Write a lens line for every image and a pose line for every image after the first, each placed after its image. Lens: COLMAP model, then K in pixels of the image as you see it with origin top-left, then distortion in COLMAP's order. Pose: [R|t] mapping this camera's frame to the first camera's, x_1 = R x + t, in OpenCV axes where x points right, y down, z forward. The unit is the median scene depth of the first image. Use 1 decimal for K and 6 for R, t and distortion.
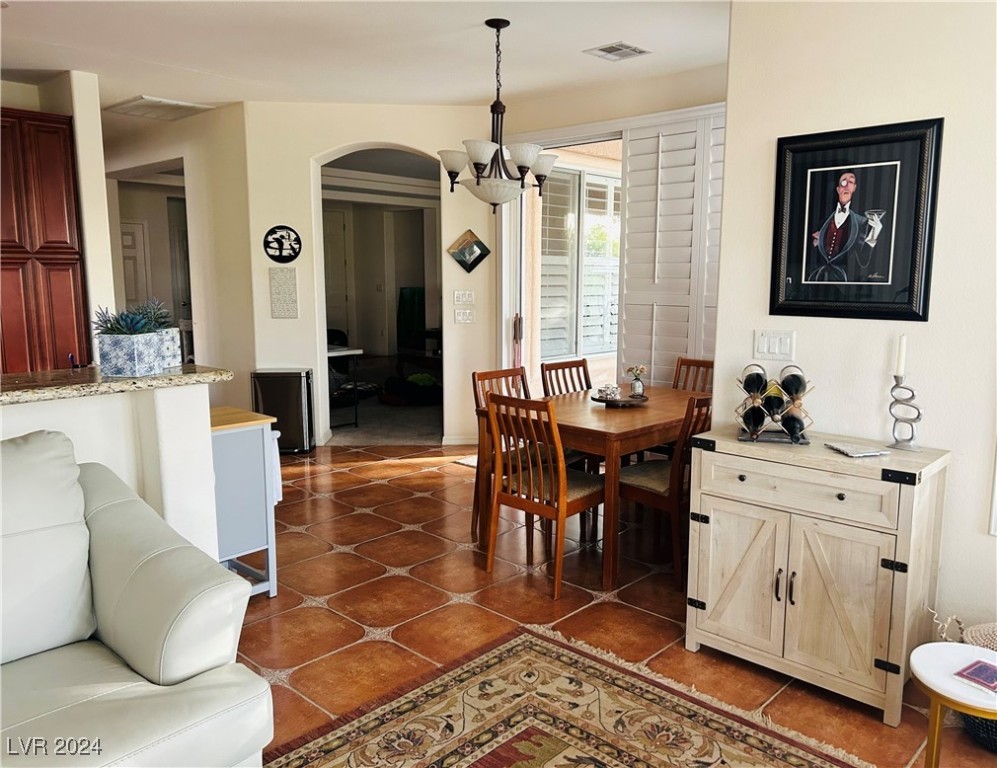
lens RADIAL K [[780.0, 0, 498.5], [0, 780.0, 384.0], [0, 0, 1]] dist [0.005103, 0.002337]
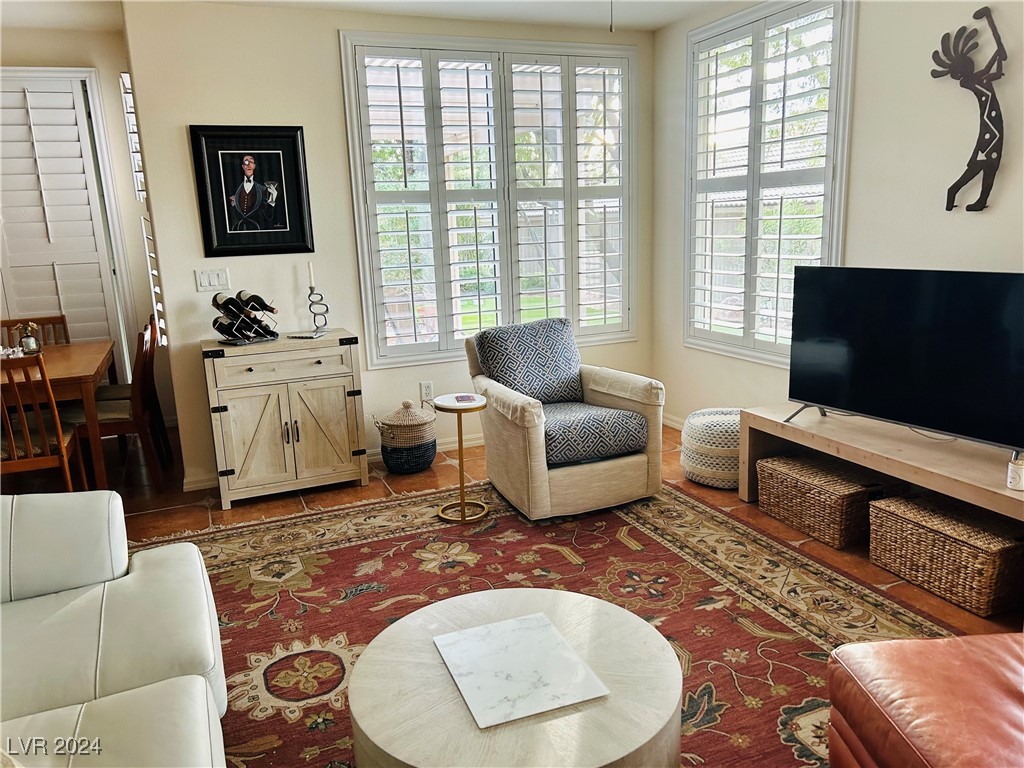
lens RADIAL K [[765.9, 0, 519.5], [0, 765.9, 387.7], [0, 0, 1]] dist [0.077546, -0.083875]
pose [[0.405453, -0.218883, 0.887524, -0.751023], [0.173813, 0.971656, 0.160228, 0.010941], [-0.897439, 0.089298, 0.432006, -0.056362]]
